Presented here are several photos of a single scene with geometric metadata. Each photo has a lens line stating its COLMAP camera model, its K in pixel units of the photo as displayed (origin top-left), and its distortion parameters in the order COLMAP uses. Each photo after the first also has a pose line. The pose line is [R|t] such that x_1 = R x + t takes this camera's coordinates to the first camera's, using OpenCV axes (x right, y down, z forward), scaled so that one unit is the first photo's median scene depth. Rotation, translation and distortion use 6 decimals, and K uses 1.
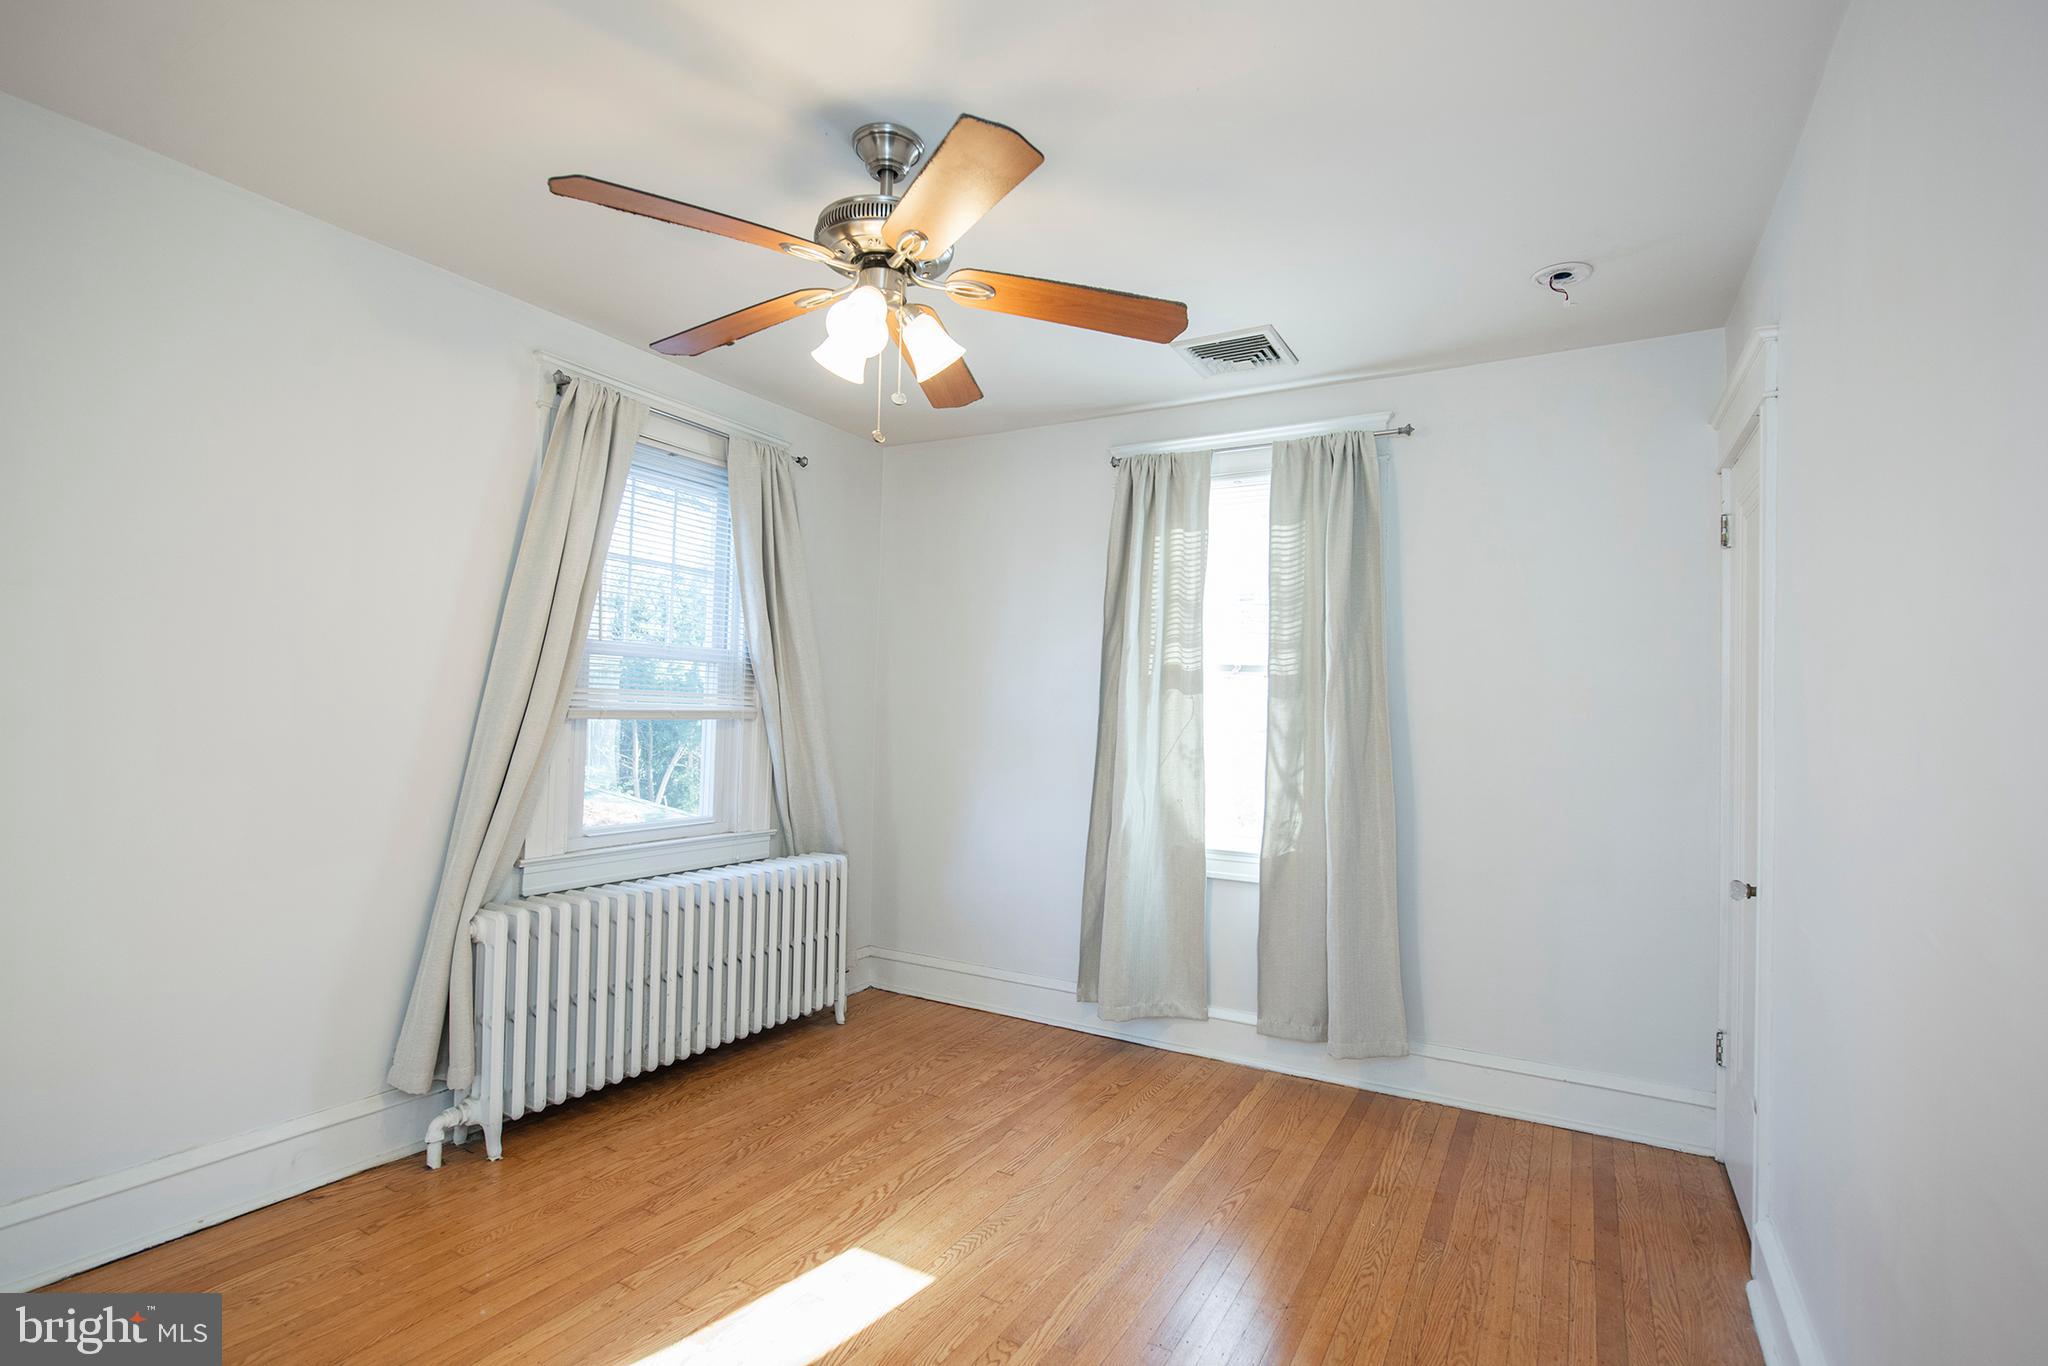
lens RADIAL K [[1001.6, 0, 1024.8], [0, 1001.6, 672.8], [0, 0, 1]] dist [-0.023544, 0.000280]
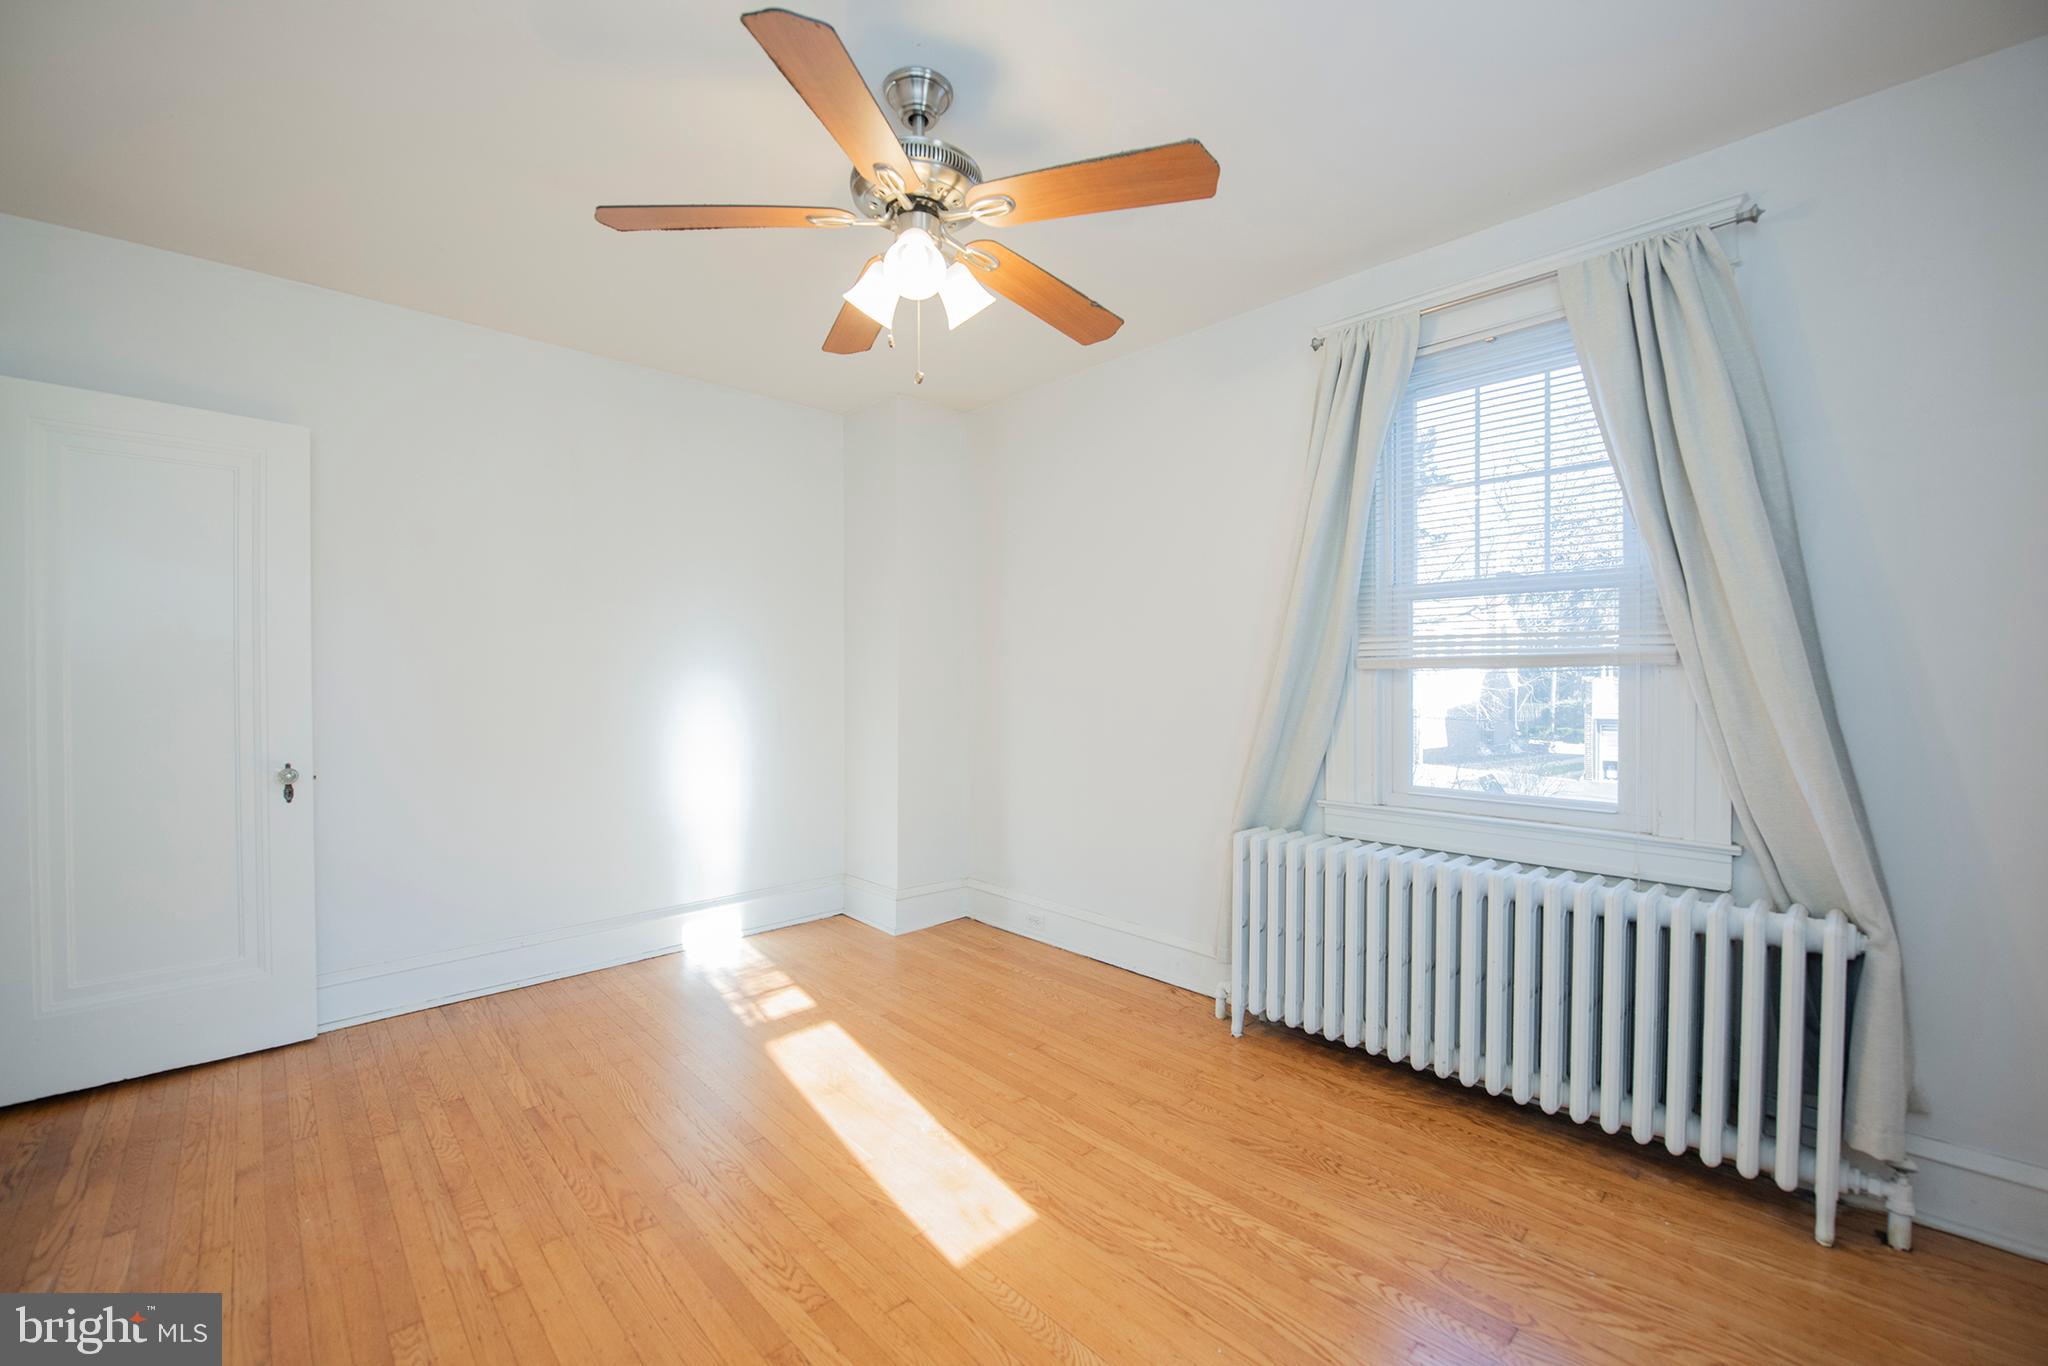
lens RADIAL K [[820.1, 0, 1009.0], [0, 820.1, 681.1], [0, 0, 1]] dist [-0.018134, -0.001329]
pose [[-0.300357, -0.016308, -0.953688, 0.461568], [0.028284, 0.999262, -0.025995, 0.076269], [0.953407, -0.034782, -0.299674, 0.978491]]
